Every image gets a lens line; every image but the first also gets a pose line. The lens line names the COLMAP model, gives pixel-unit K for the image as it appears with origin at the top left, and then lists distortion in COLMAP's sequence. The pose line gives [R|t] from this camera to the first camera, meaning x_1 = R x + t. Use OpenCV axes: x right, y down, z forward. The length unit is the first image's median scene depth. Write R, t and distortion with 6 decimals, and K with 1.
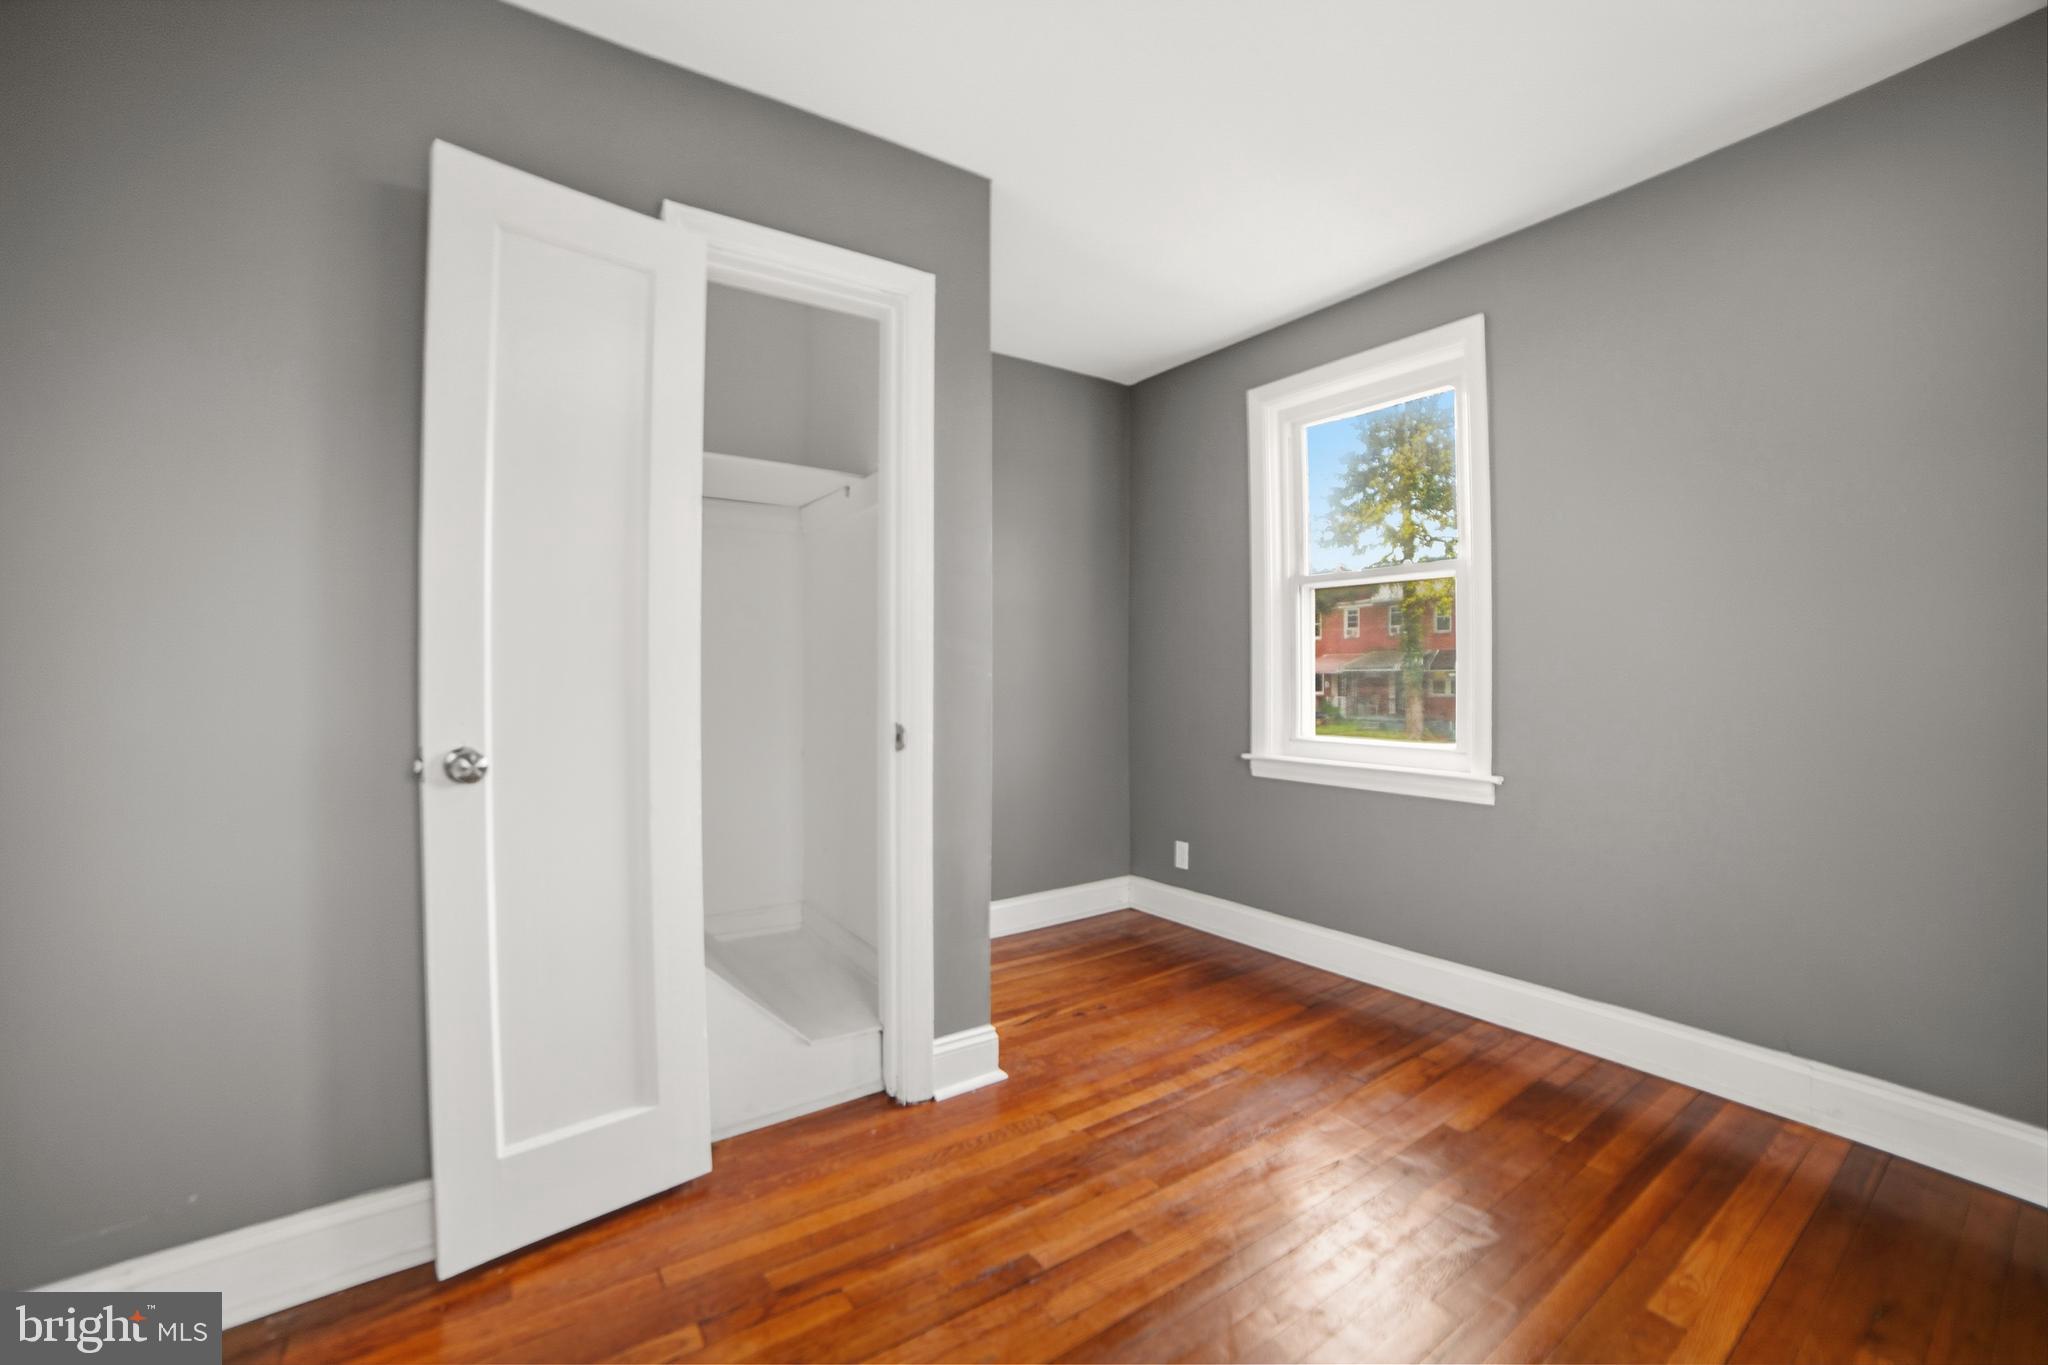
lens RADIAL K [[869.6, 0, 1032.2], [0, 869.6, 677.4], [0, 0, 1]] dist [-0.000142, 0.000389]
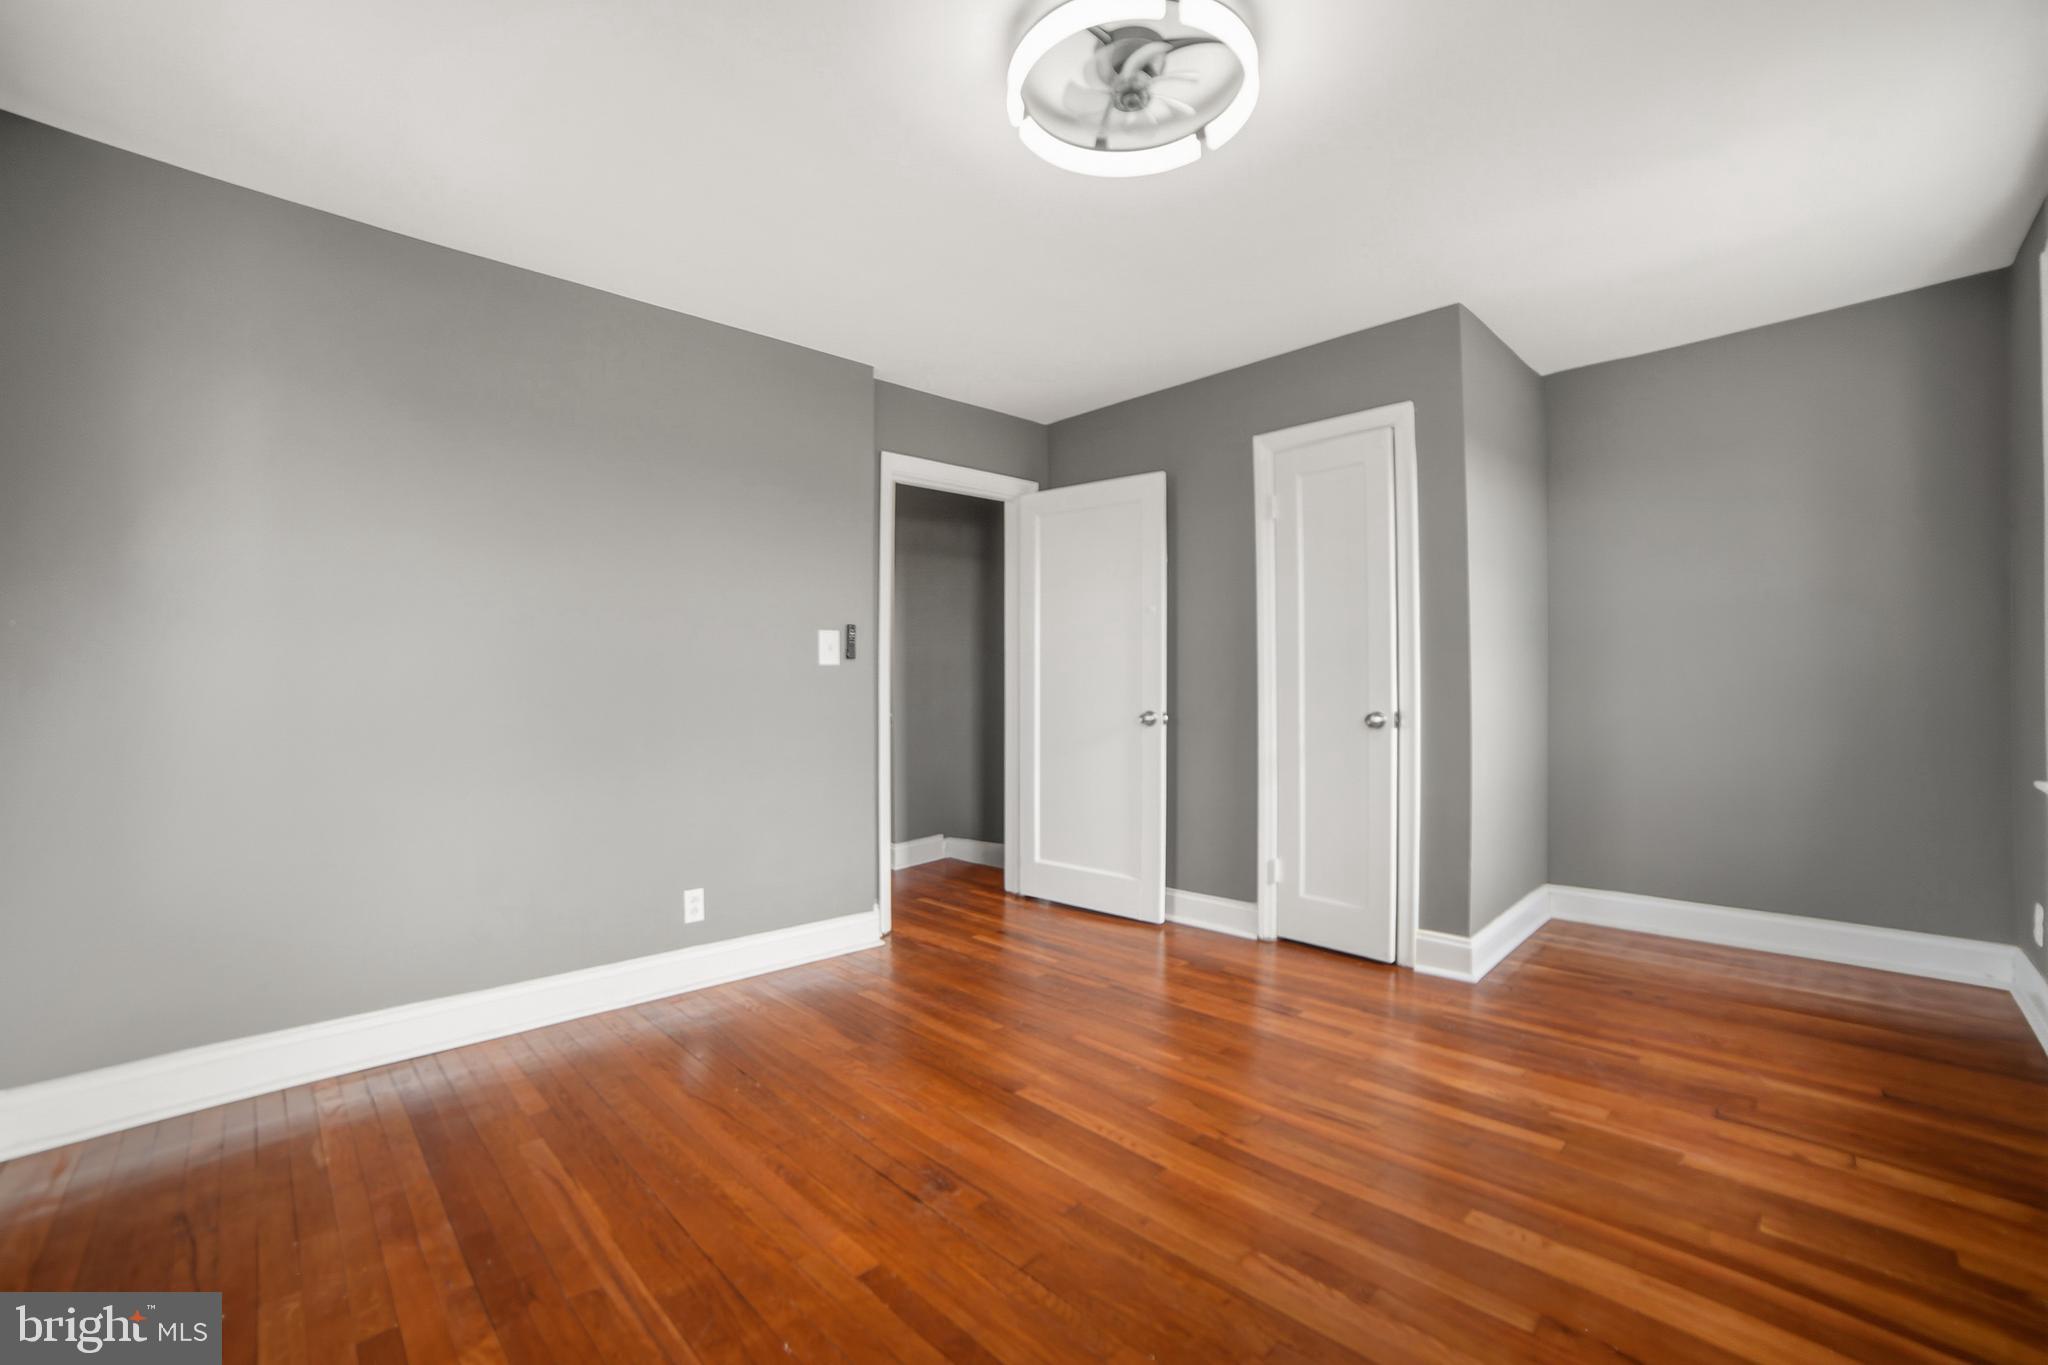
lens RADIAL K [[869.6, 0, 1032.2], [0, 869.6, 677.4], [0, 0, 1]] dist [-0.000142, 0.000389]
pose [[0.150313, 0.000961, -0.988638, 1.090883], [0.006296, 0.999978, 0.001929, -0.001421], [0.988618, -0.006514, 0.150303, 0.145973]]
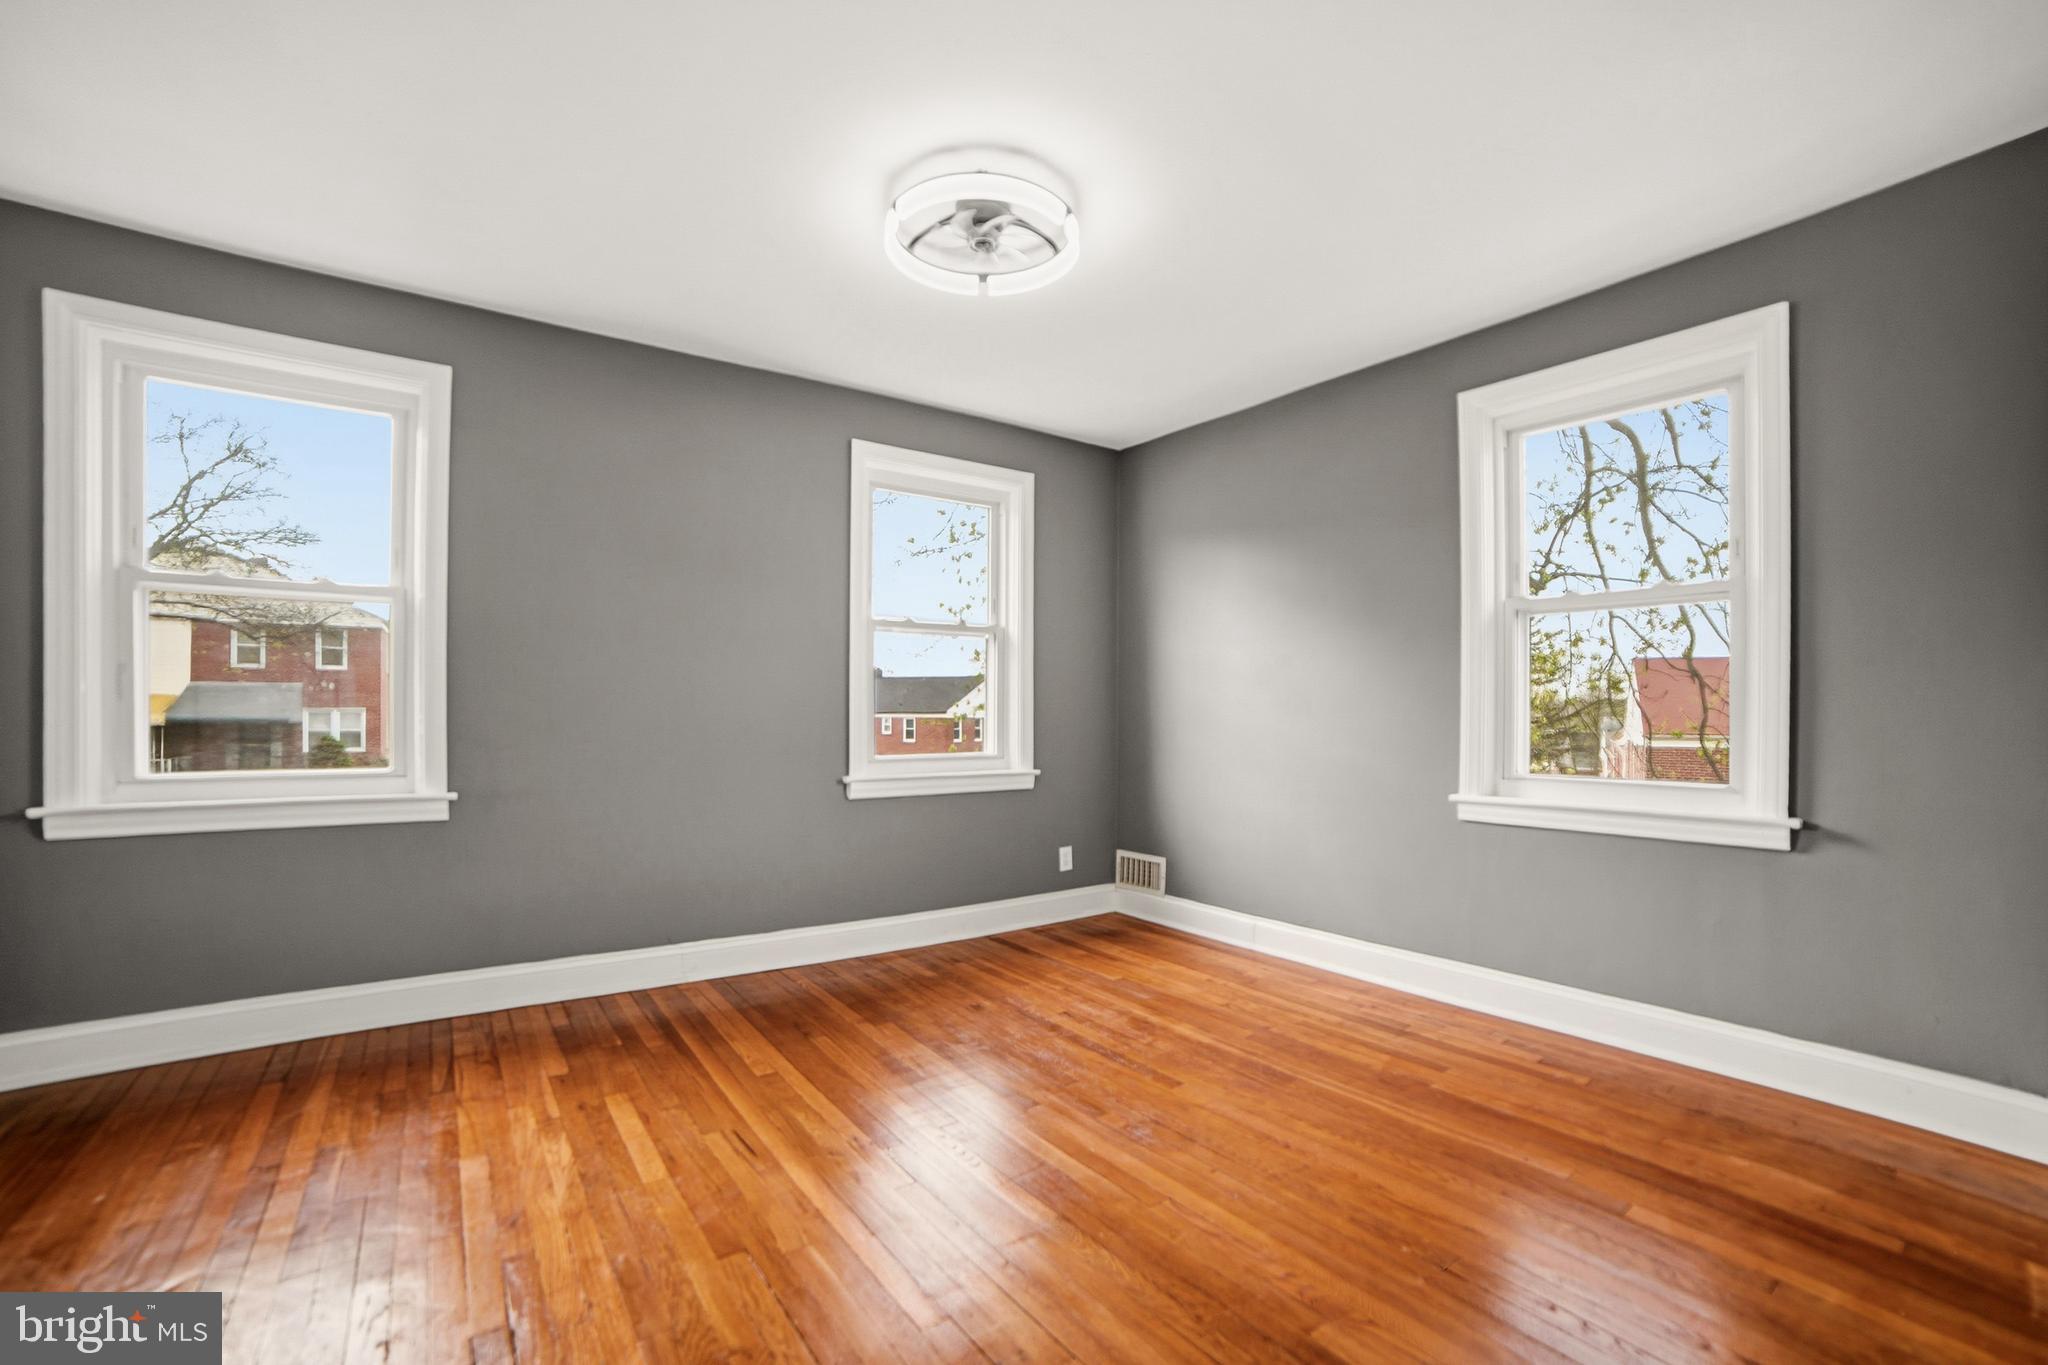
lens RADIAL K [[896.7, 0, 1025.4], [0, 896.7, 717.0], [0, 0, 1]] dist [0.000045, 0.000048]
pose [[0.031142, 0.001244, 0.999514, -0.611794], [-0.001578, 0.999998, -0.001195, 0.019519], [-0.999514, -0.001540, 0.031144, 0.262573]]
